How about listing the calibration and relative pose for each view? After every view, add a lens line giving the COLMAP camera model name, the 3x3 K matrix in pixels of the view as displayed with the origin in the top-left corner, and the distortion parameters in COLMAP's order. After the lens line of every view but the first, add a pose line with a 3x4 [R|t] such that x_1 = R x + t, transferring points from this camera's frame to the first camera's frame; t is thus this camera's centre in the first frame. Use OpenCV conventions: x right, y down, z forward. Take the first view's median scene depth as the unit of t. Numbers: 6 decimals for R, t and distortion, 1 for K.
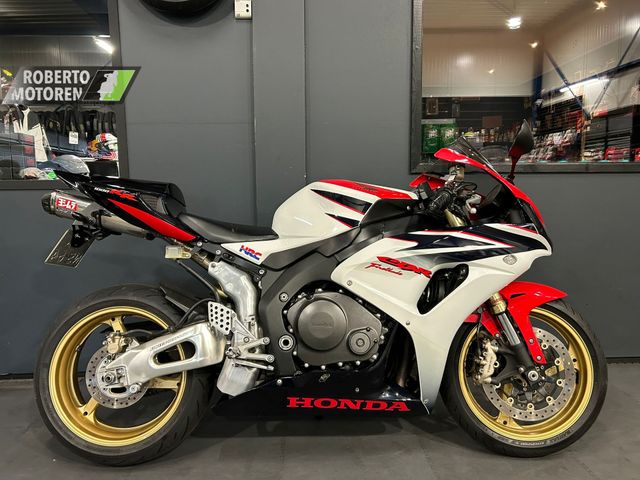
lens RADIAL K [[474.9, 0, 320.0], [0, 474.9, 240.0], [0, 0, 1]] dist [0.095533, -0.104015]
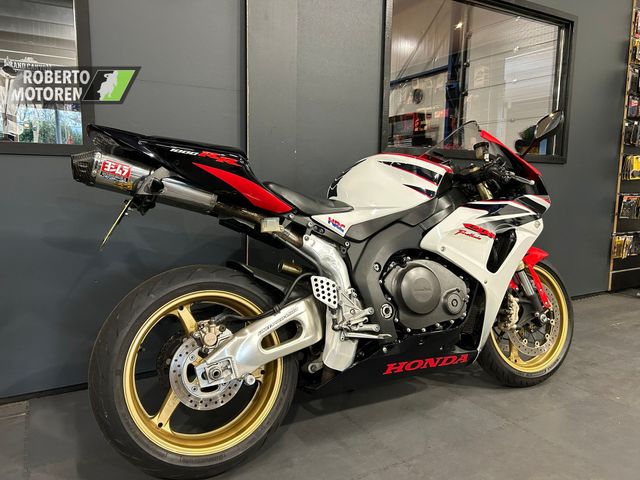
lens RADIAL K [[476.0, 0, 320.0], [0, 476.0, 240.0], [0, 0, 1]] dist [0.106060, -0.126298]
pose [[0.888297, -0.034506, 0.457971, -0.640814], [0.028773, 0.999396, 0.019491, 0.039467], [-0.458367, -0.004136, 0.888753, 0.157959]]
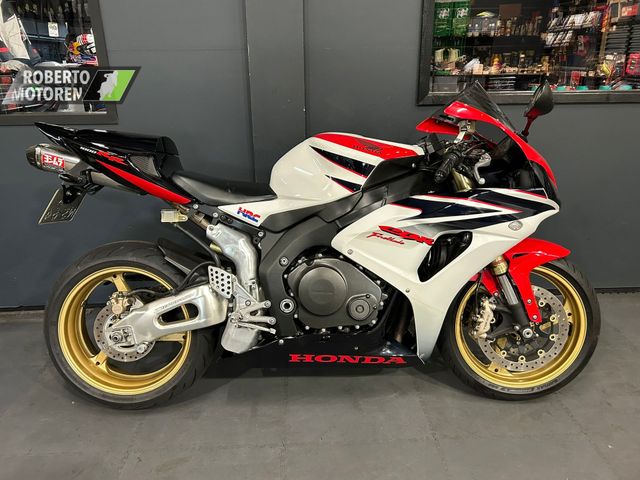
lens RADIAL K [[476.0, 0, 320.0], [0, 476.0, 240.0], [0, 0, 1]] dist [0.106060, -0.126298]
pose [[0.999993, -0.001004, -0.003548, 0.002893], [0.001797, 0.972873, 0.231334, -0.153032], [0.003220, -0.231339, 0.972868, 0.041577]]
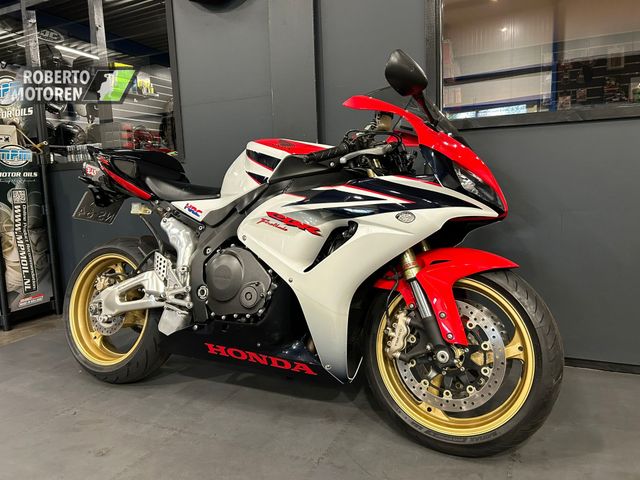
lens RADIAL K [[476.0, 0, 320.0], [0, 476.0, 240.0], [0, 0, 1]] dist [0.106060, -0.126298]
pose [[0.889790, 0.032789, -0.455191, 0.634092], [-0.023533, 0.999385, 0.025989, 0.061707], [0.455764, -0.012412, 0.890014, 0.157091]]
